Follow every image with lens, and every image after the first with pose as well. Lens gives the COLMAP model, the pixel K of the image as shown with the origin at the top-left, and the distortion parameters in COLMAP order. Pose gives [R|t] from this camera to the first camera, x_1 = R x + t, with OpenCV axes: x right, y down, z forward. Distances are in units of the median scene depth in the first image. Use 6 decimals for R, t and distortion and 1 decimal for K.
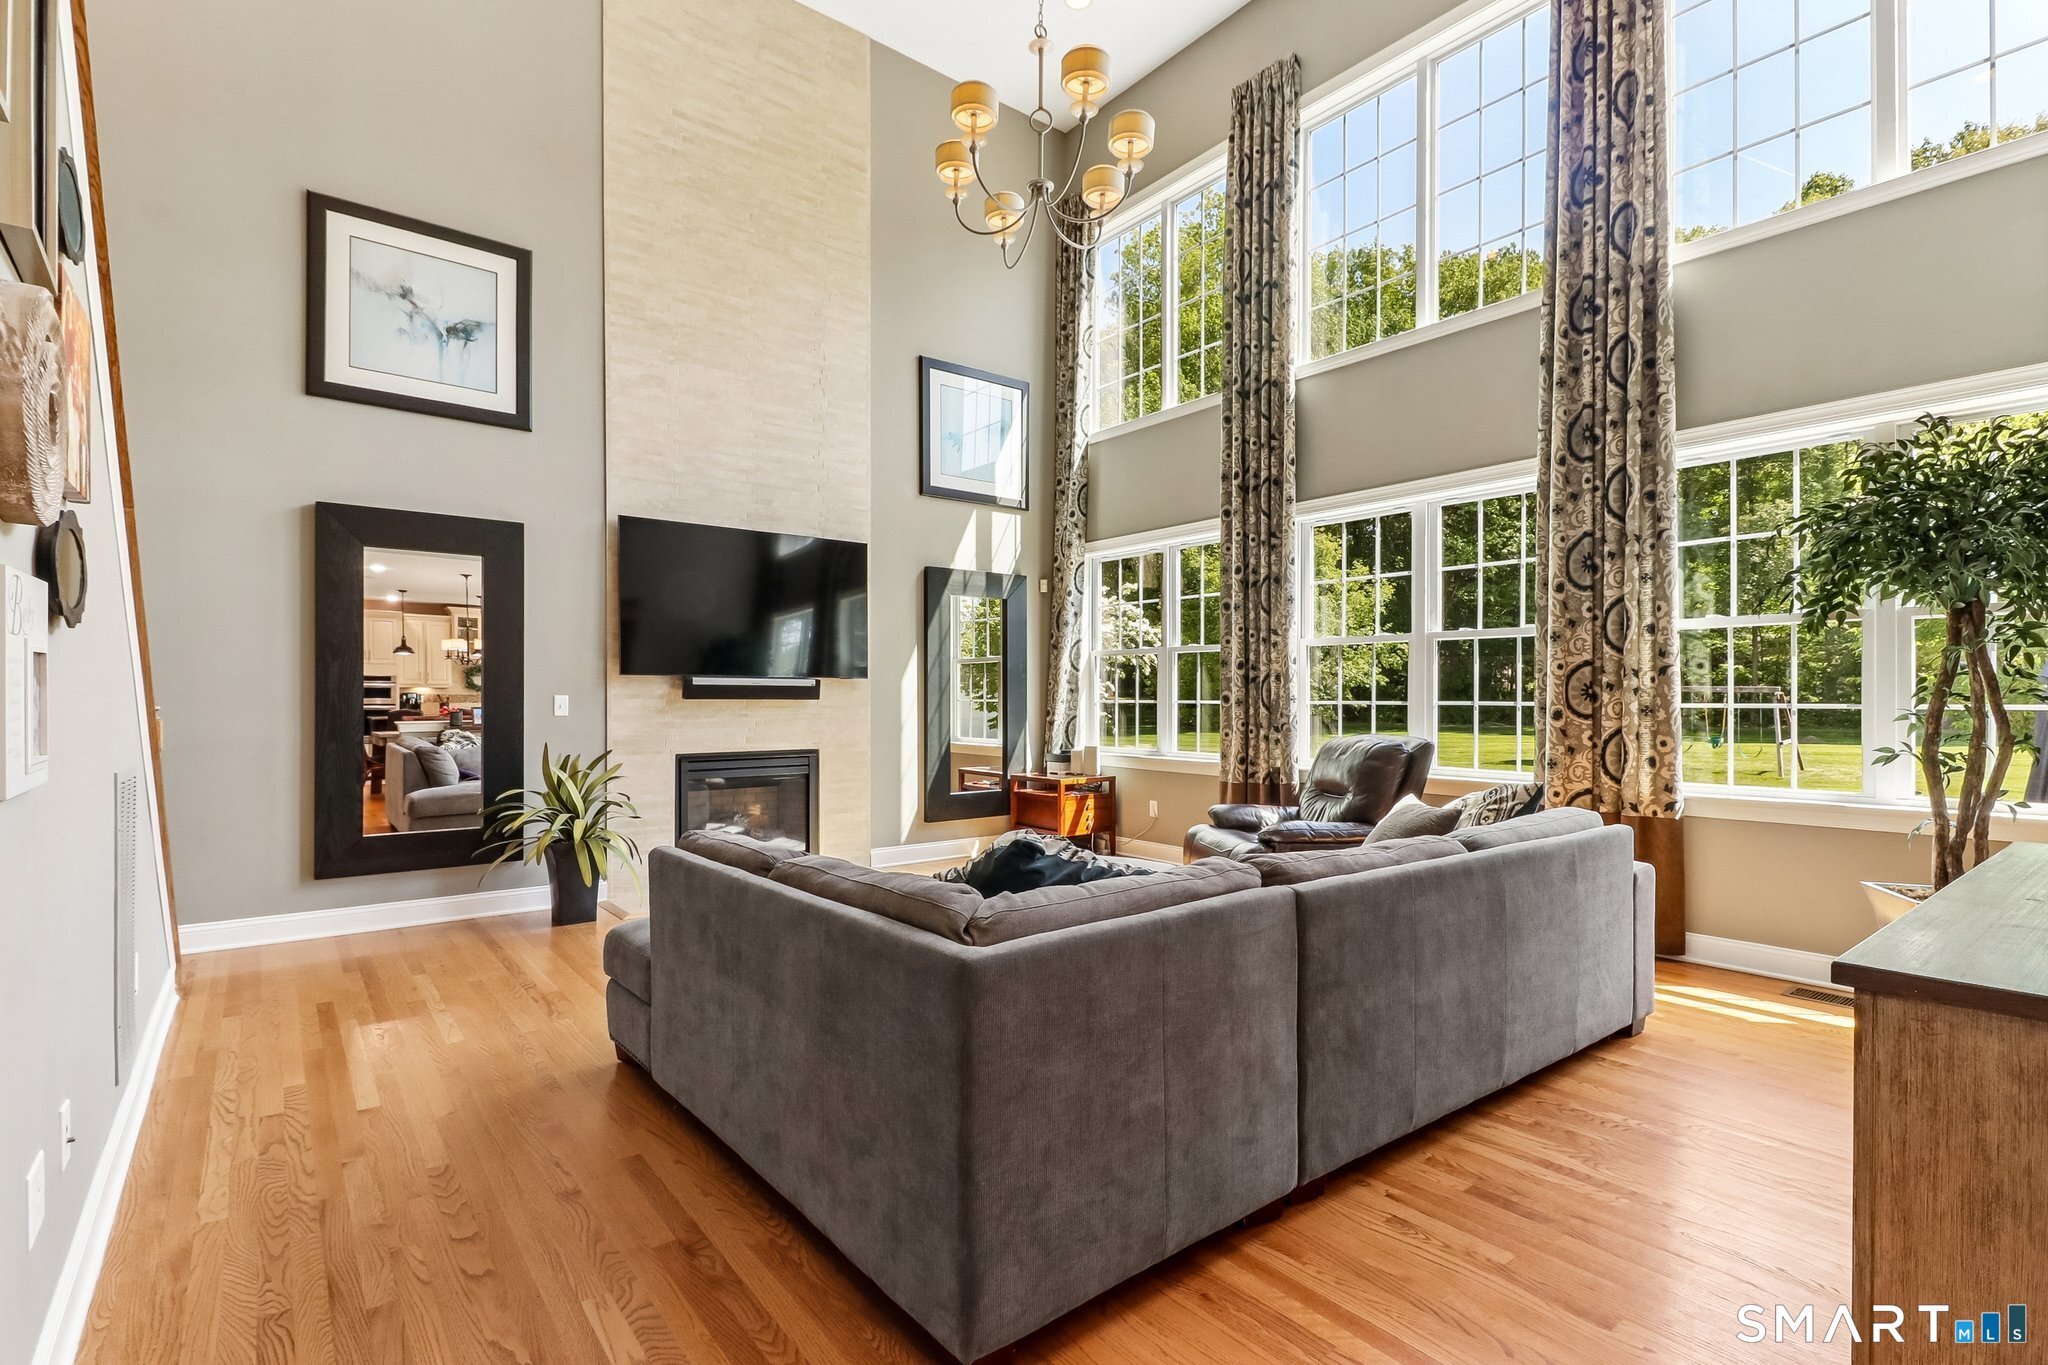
lens RADIAL K [[955.6, 0, 1023.2], [0, 955.6, 701.3], [0, 0, 1]] dist [0.020355, -0.013023]
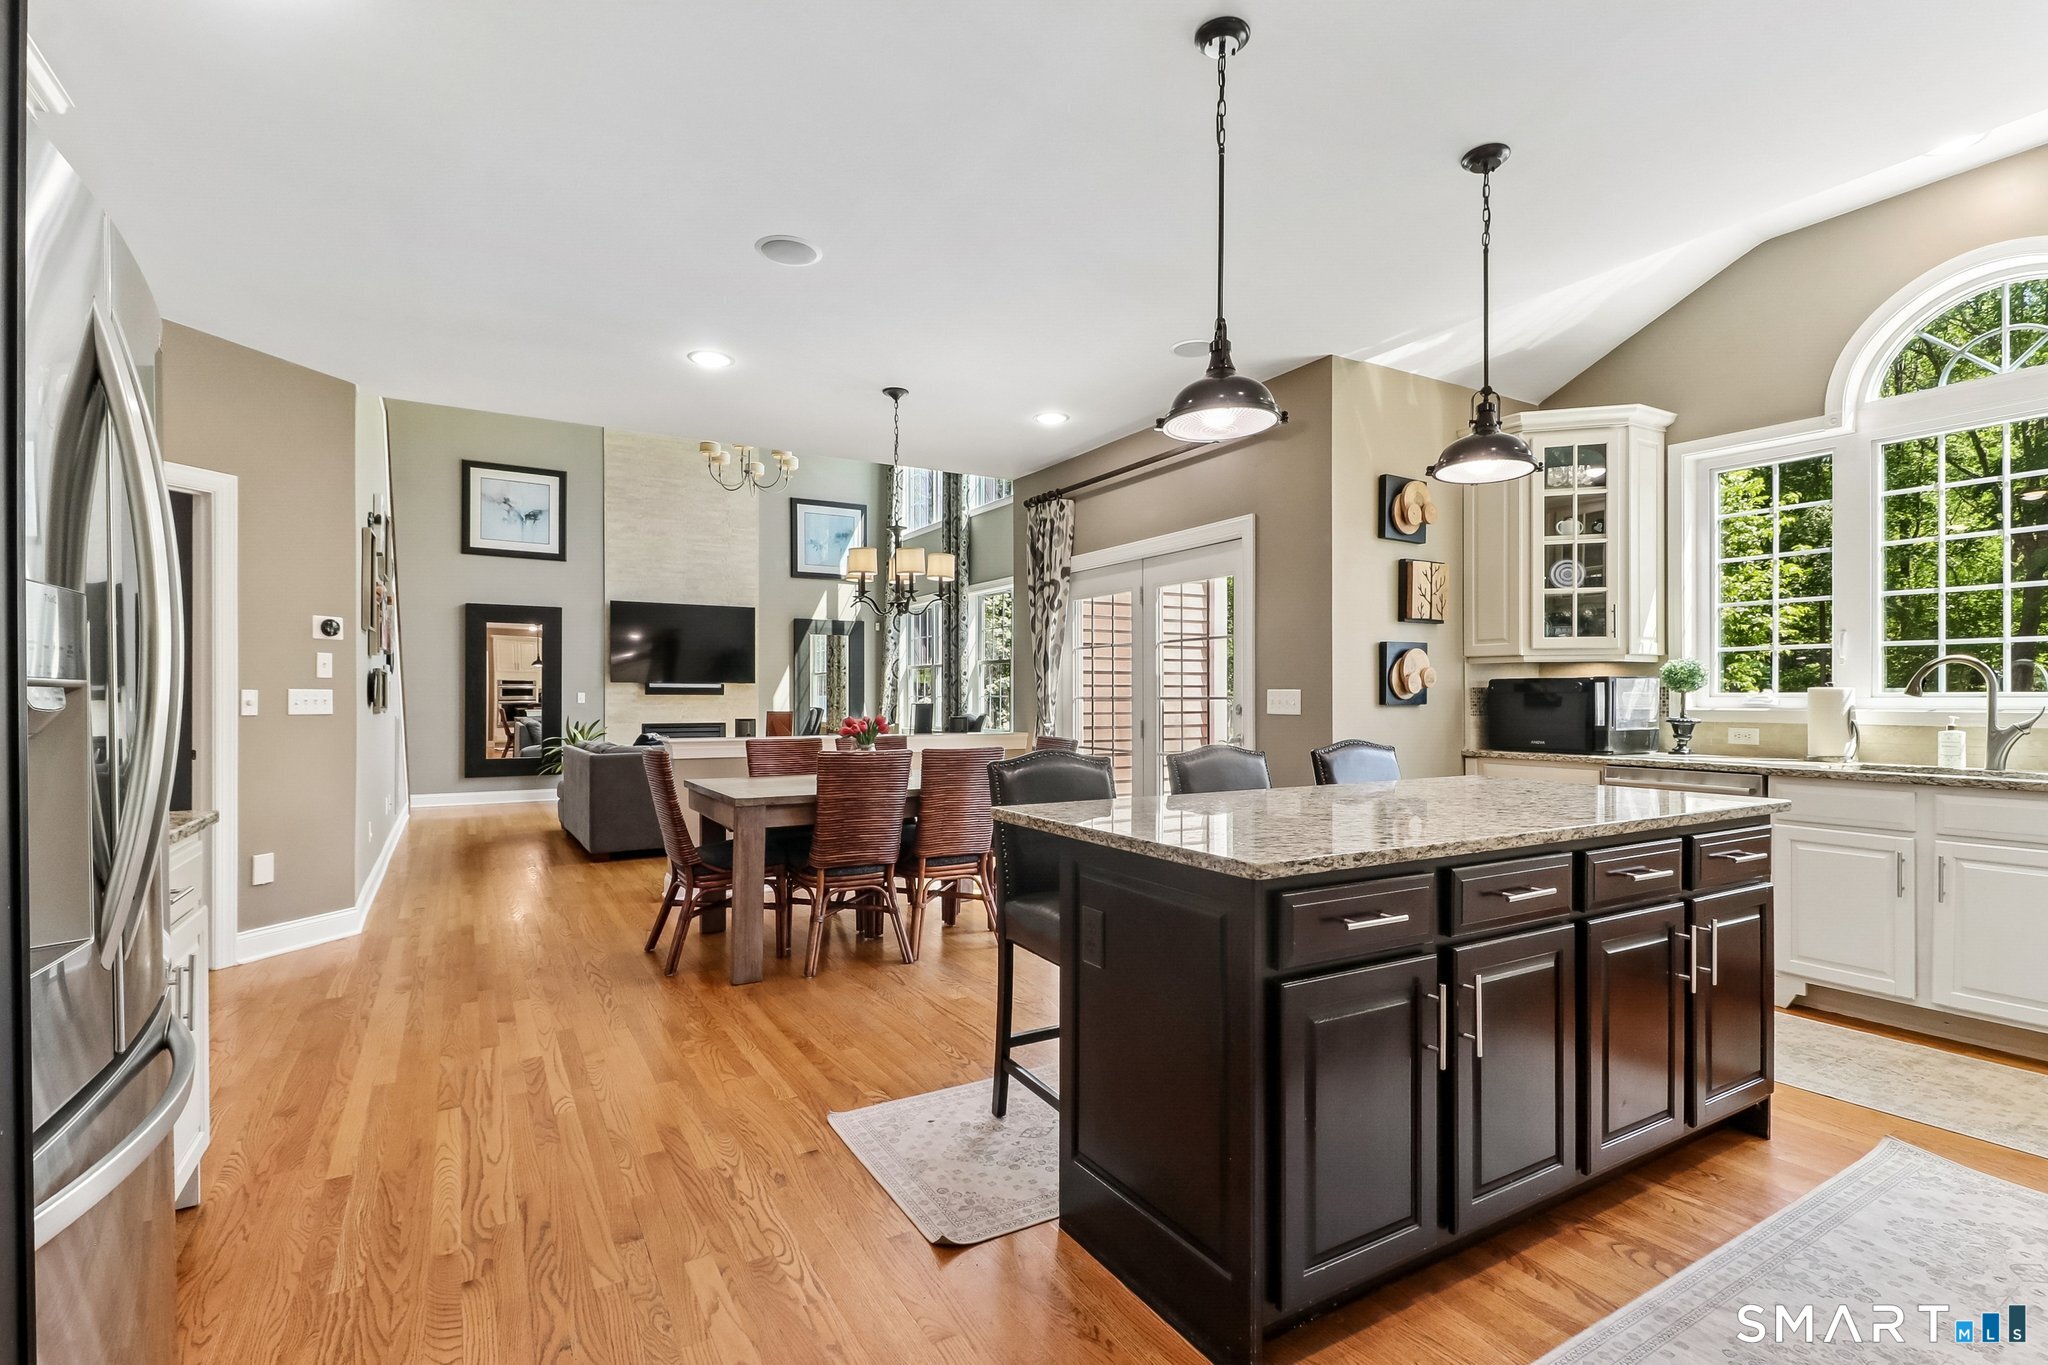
lens RADIAL K [[955.6, 0, 1021.7], [0, 955.6, 696.9], [0, 0, 1]] dist [0.020355, -0.013023]
pose [[0.990361, -0.001270, -0.138504, 0.637609], [0.000653, 0.999990, -0.004496, 0.010094], [0.138508, 0.004362, 0.990352, -0.767564]]
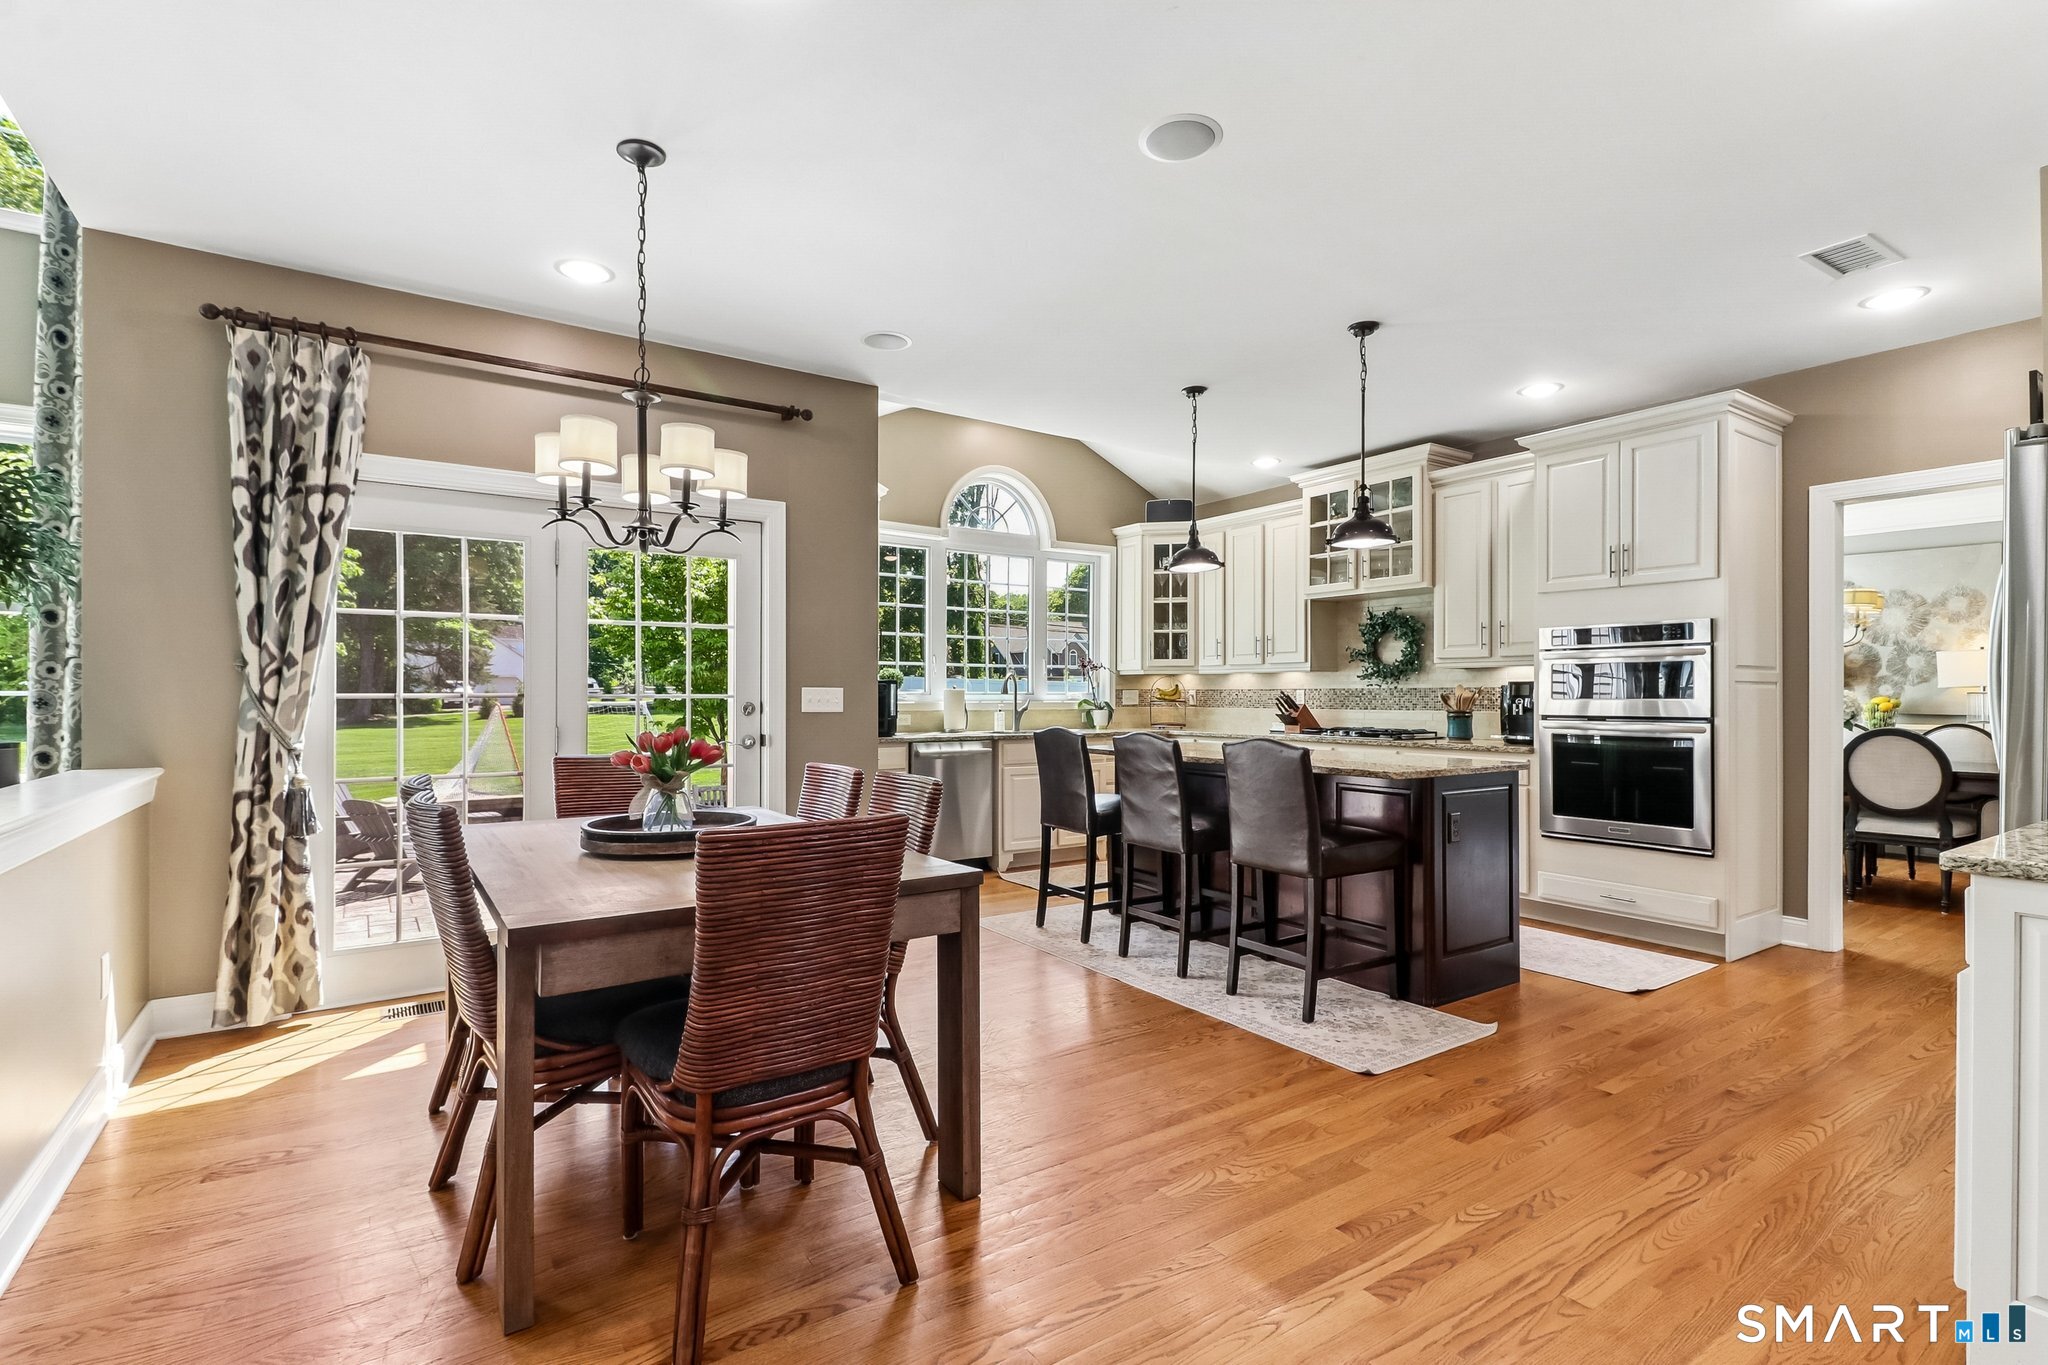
lens RADIAL K [[955.6, 0, 1012.9], [0, 955.6, 690.5], [0, 0, 1]] dist [0.020355, -0.013023]
pose [[0.071824, 0.001737, 0.997416, -0.022849], [0.002778, 0.999994, -0.001941, 0.005168], [-0.997413, 0.002910, 0.071818, -0.190032]]
